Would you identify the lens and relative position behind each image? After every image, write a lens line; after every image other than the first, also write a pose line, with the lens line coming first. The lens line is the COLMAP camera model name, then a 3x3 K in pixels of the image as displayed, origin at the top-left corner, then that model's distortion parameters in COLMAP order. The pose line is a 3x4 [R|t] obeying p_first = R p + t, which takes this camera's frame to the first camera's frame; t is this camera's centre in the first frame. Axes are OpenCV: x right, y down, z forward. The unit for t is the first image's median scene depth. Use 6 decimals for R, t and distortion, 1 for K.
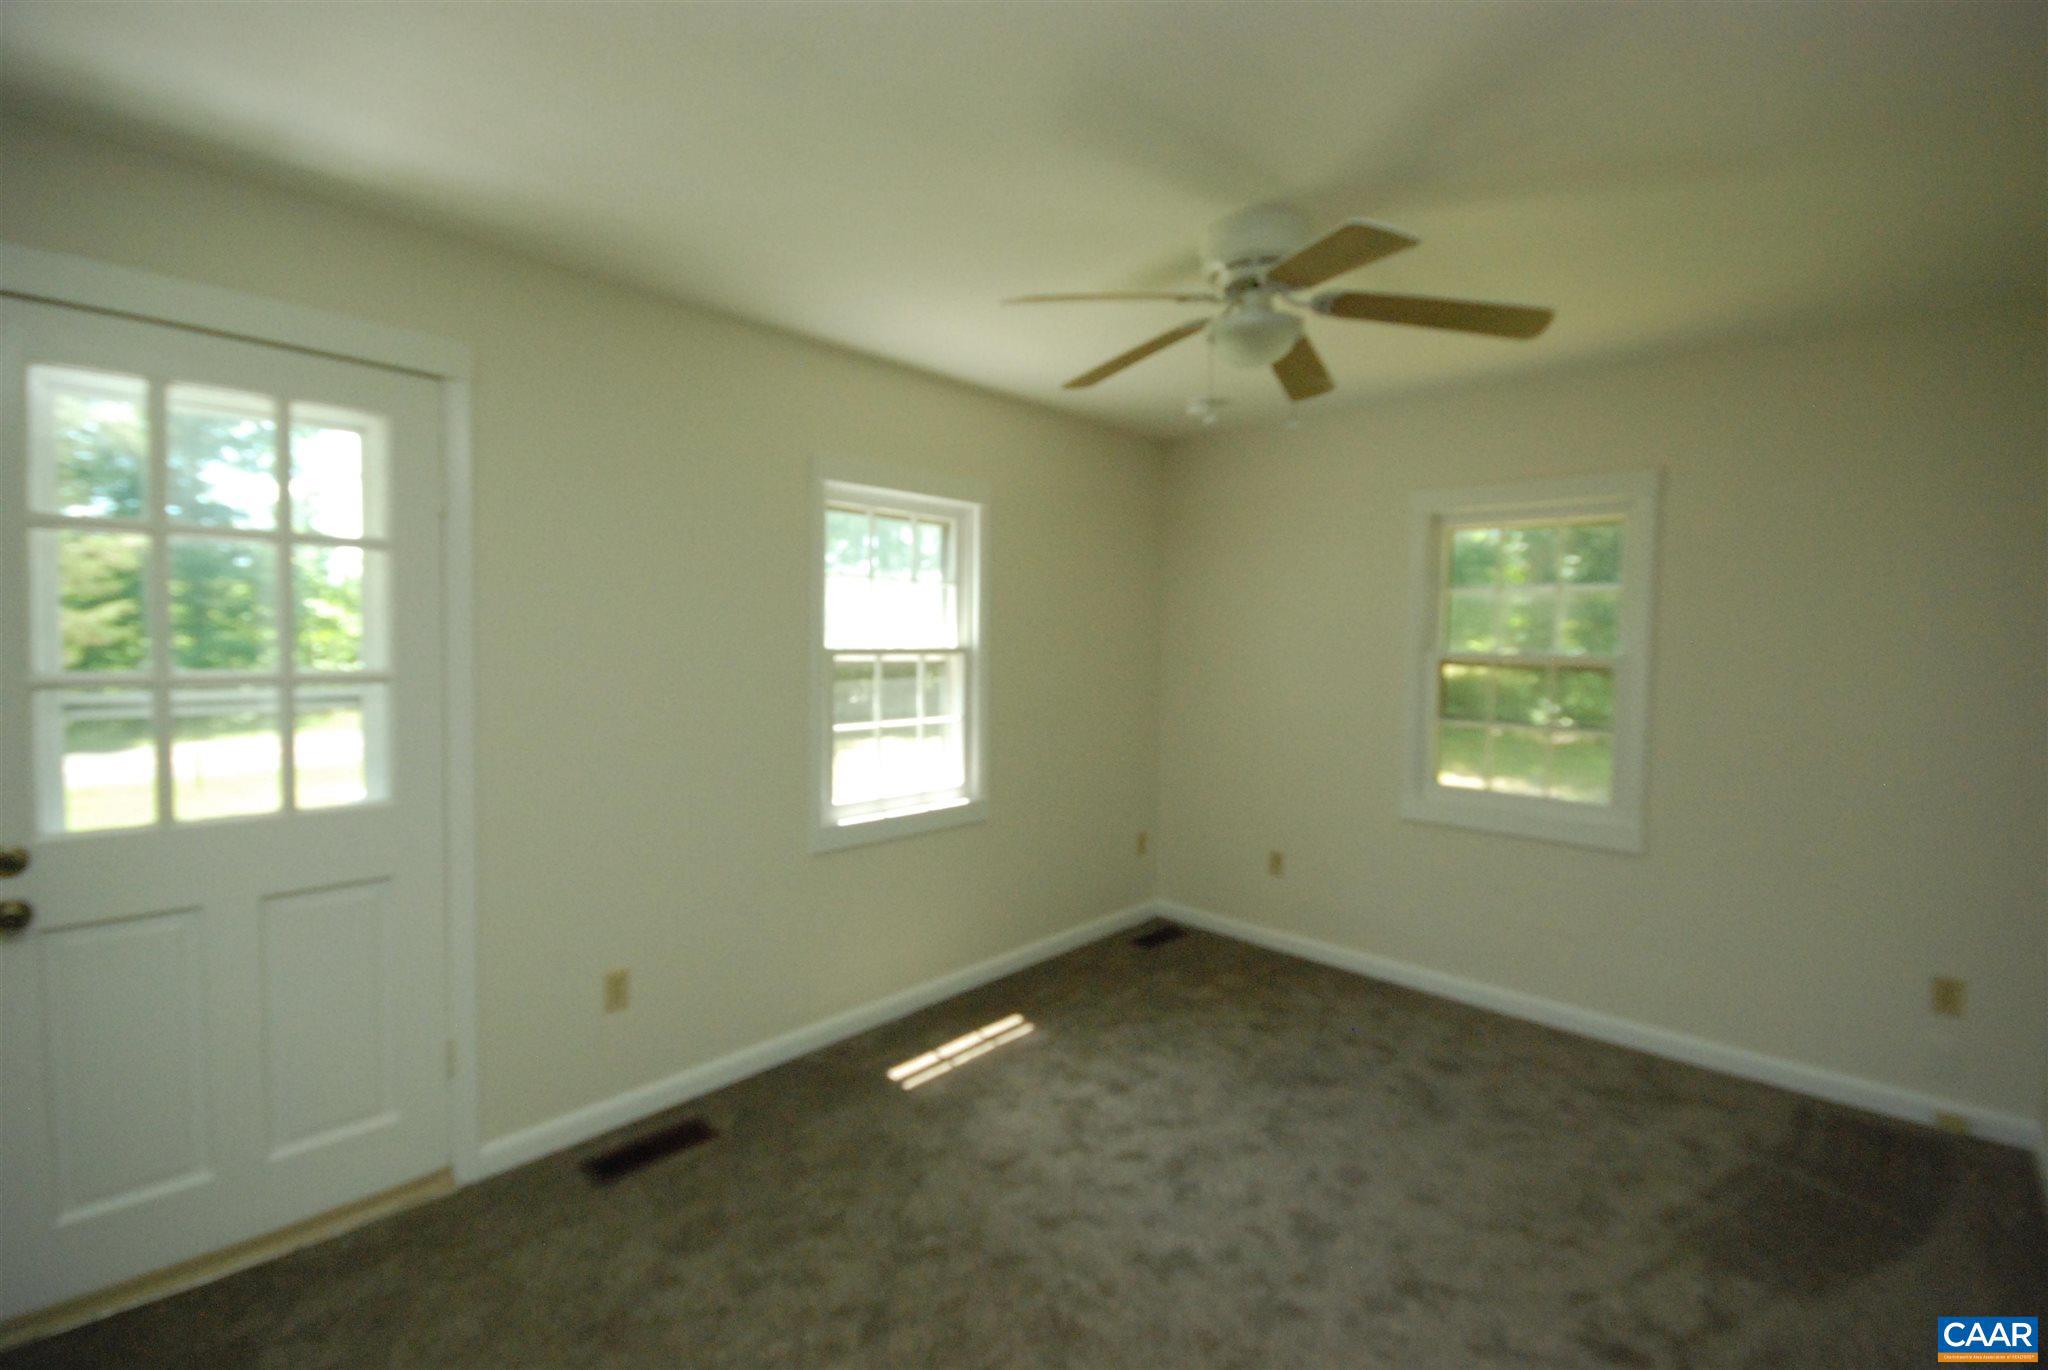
lens RADIAL K [[898.2, 0, 1030.2], [0, 898.2, 663.8], [0, 0, 1]] dist [-0.005483, -0.002540]
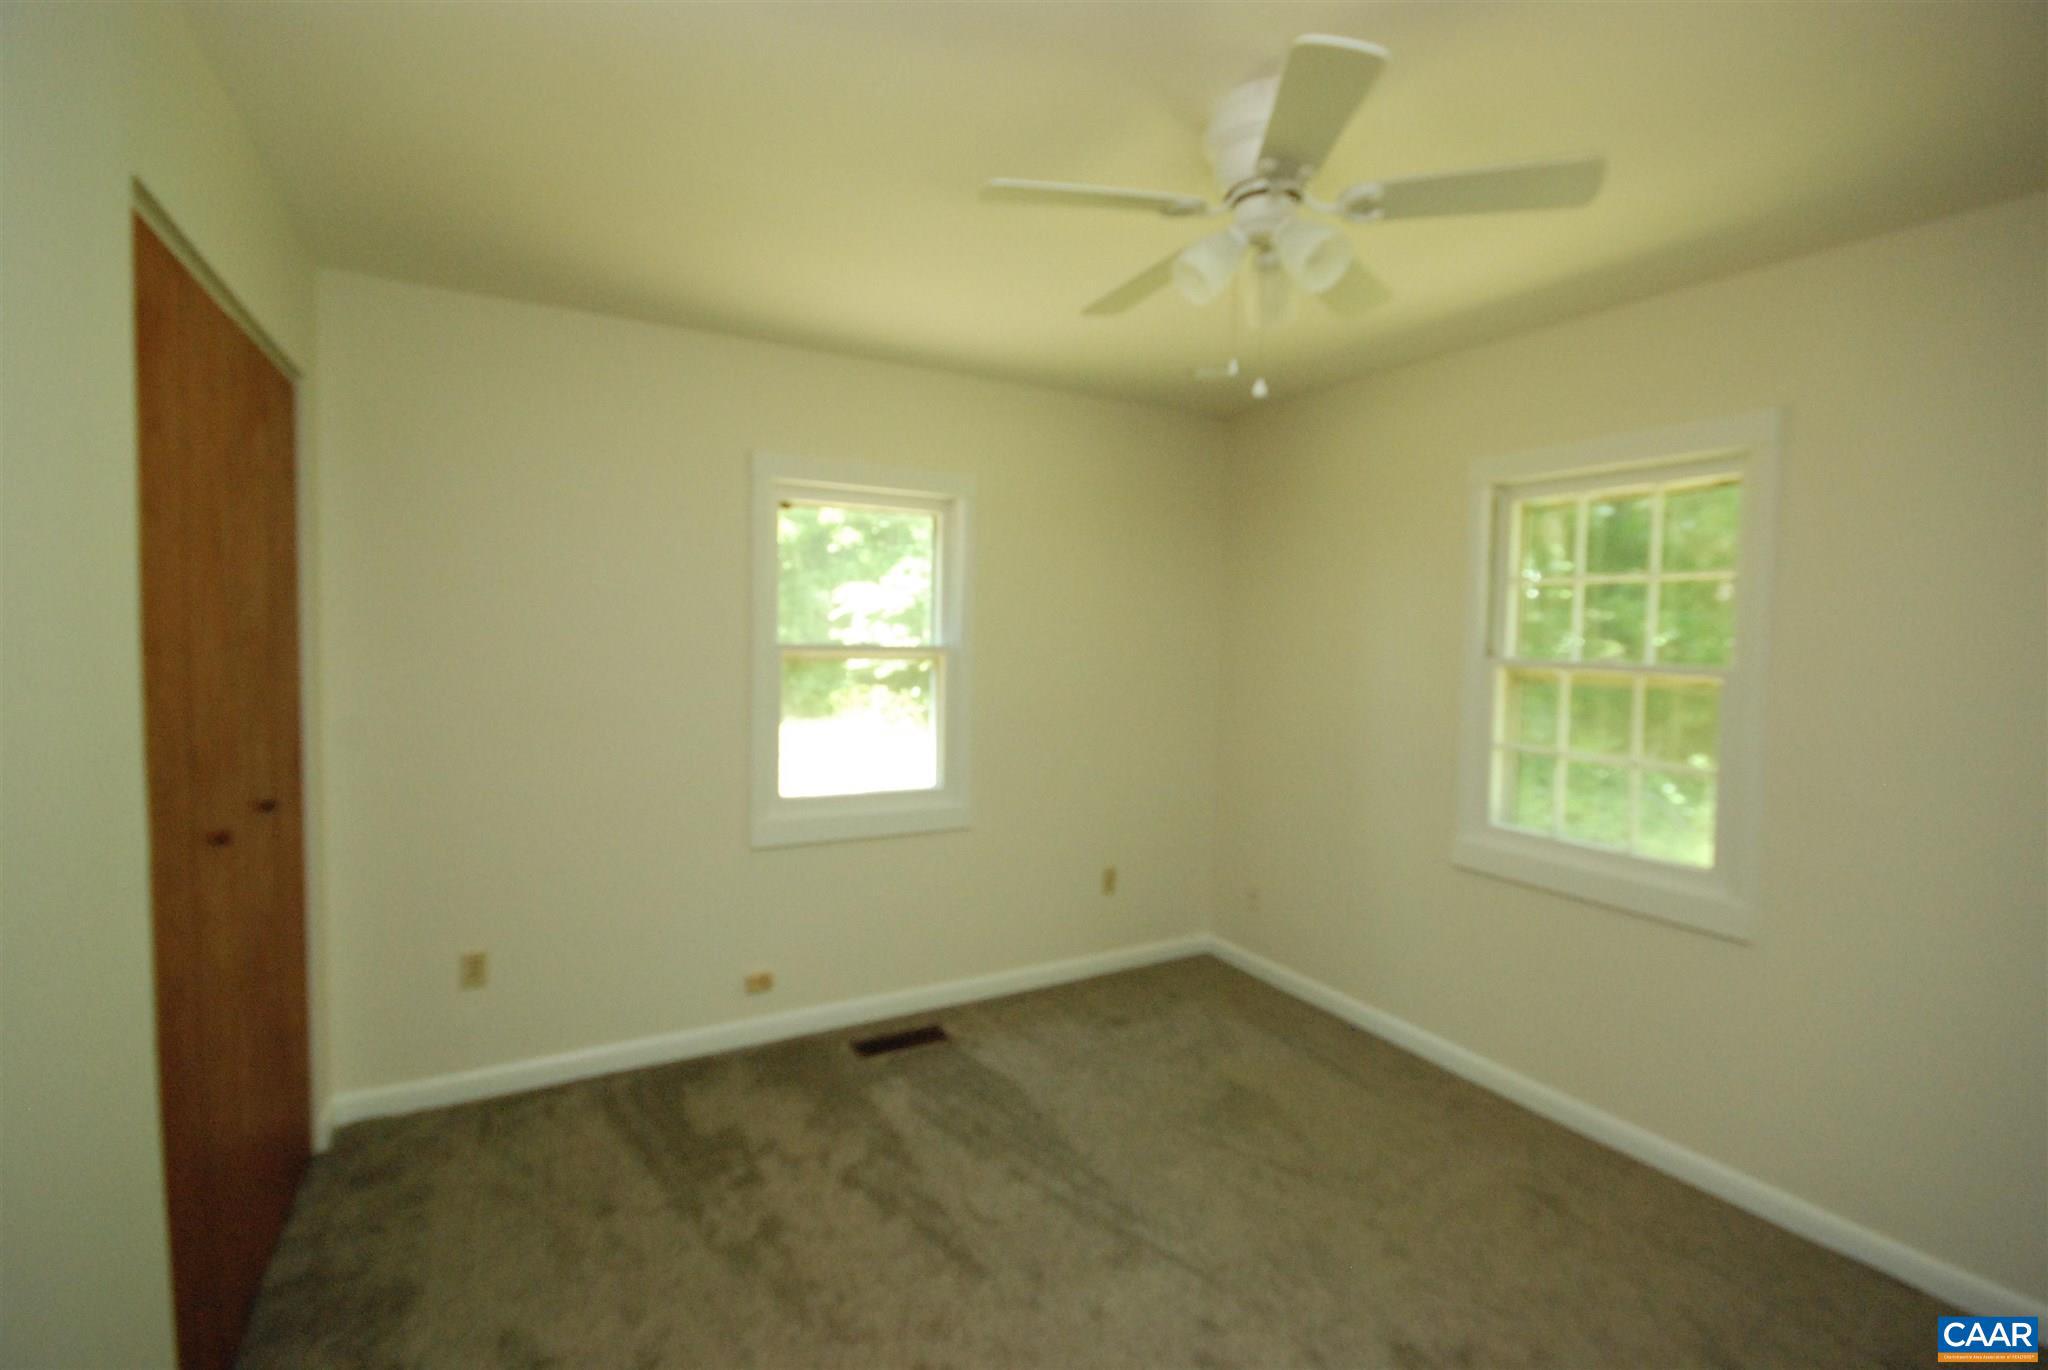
lens RADIAL K [[898.2, 0, 1021.0], [0, 898.2, 688.5], [0, 0, 1]] dist [-0.005483, -0.002540]
pose [[0.948682, 0.035516, -0.314230, 0.303099], [-0.020032, 0.998427, 0.052371, -0.021549], [0.315596, -0.043389, 0.947901, 0.143563]]
